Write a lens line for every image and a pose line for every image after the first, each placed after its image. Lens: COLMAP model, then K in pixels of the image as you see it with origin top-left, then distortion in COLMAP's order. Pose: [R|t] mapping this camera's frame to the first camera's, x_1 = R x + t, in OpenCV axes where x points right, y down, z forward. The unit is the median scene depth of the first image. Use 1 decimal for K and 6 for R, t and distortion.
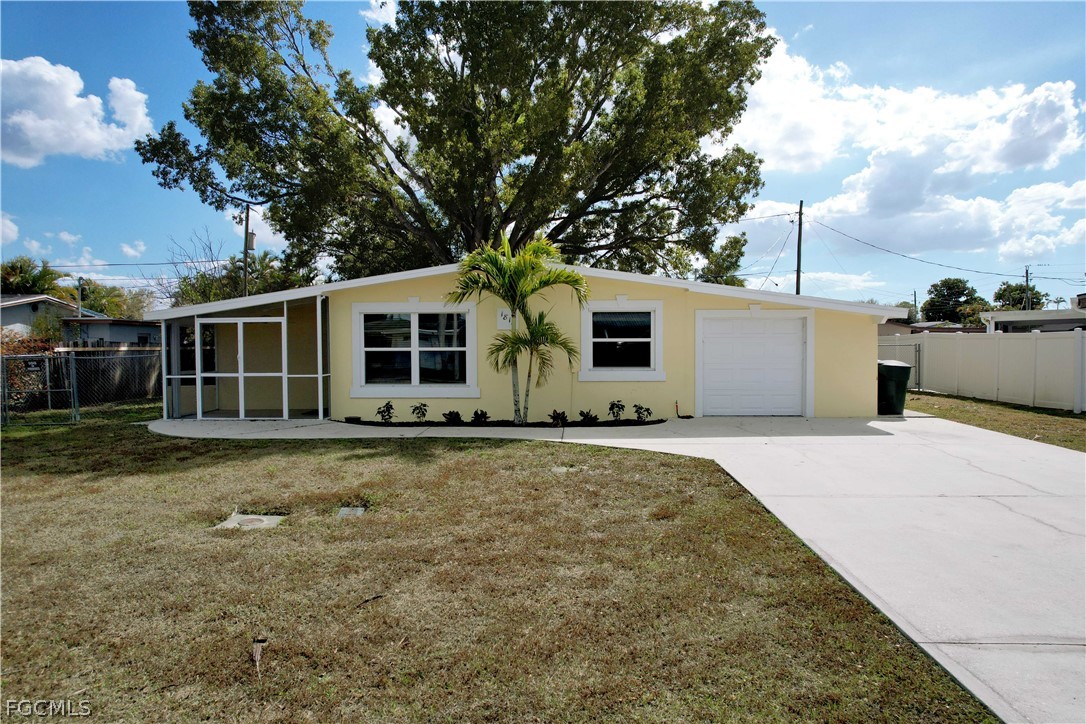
lens RADIAL K [[692.8, 0, 551.0], [0, 692.8, 366.3], [0, 0, 1]] dist [-0.074370, 0.064219]
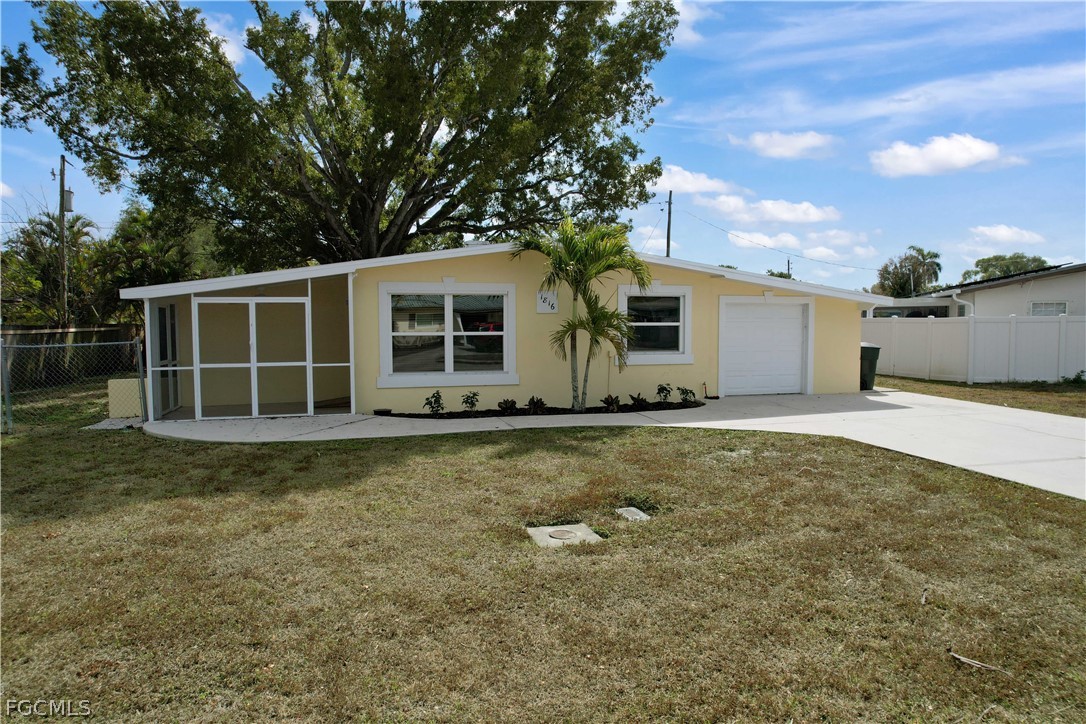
lens RADIAL K [[692.8, 0, 549.8], [0, 692.8, 367.2], [0, 0, 1]] dist [-0.074370, 0.064219]
pose [[0.949707, -0.018236, 0.312608, -0.365012], [0.008501, 0.999436, 0.032477, -0.009071], [-0.313024, -0.028186, 0.949327, 0.081186]]
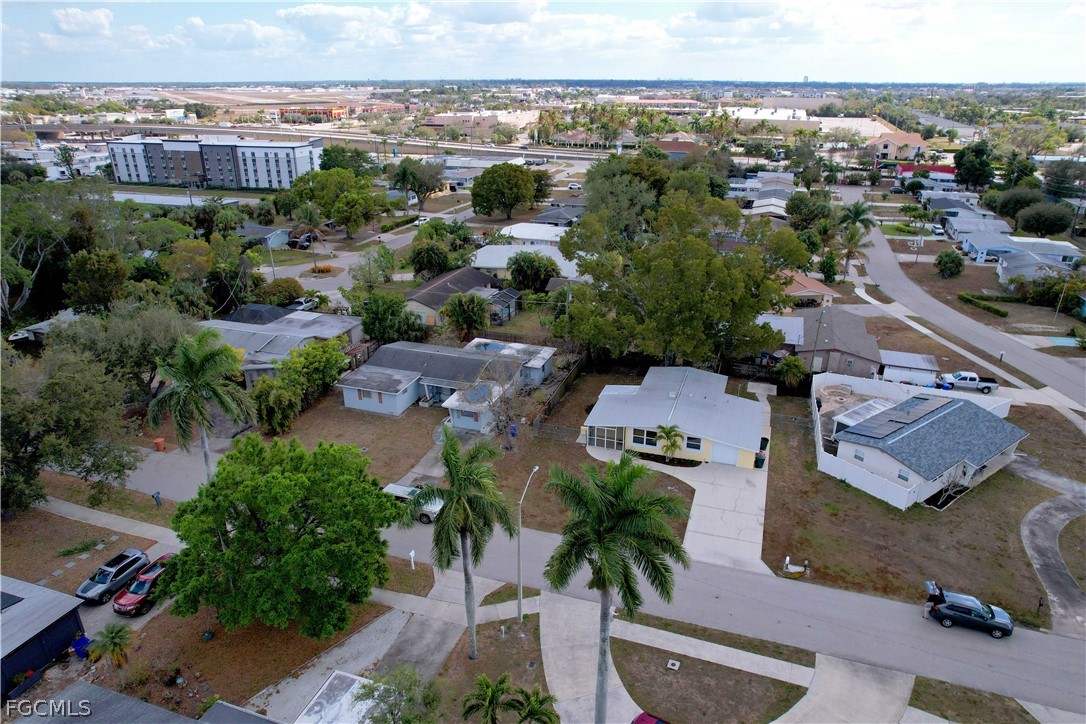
lens RADIAL K [[692.8, 0, 549.9], [0, 692.8, 366.0], [0, 0, 1]] dist [-0.074370, 0.064219]
pose [[0.958459, 0.115504, -0.260799, 0.308106], [-0.014978, 0.933459, 0.358372, -1.994128], [0.284838, -0.339578, 0.896412, -2.898661]]
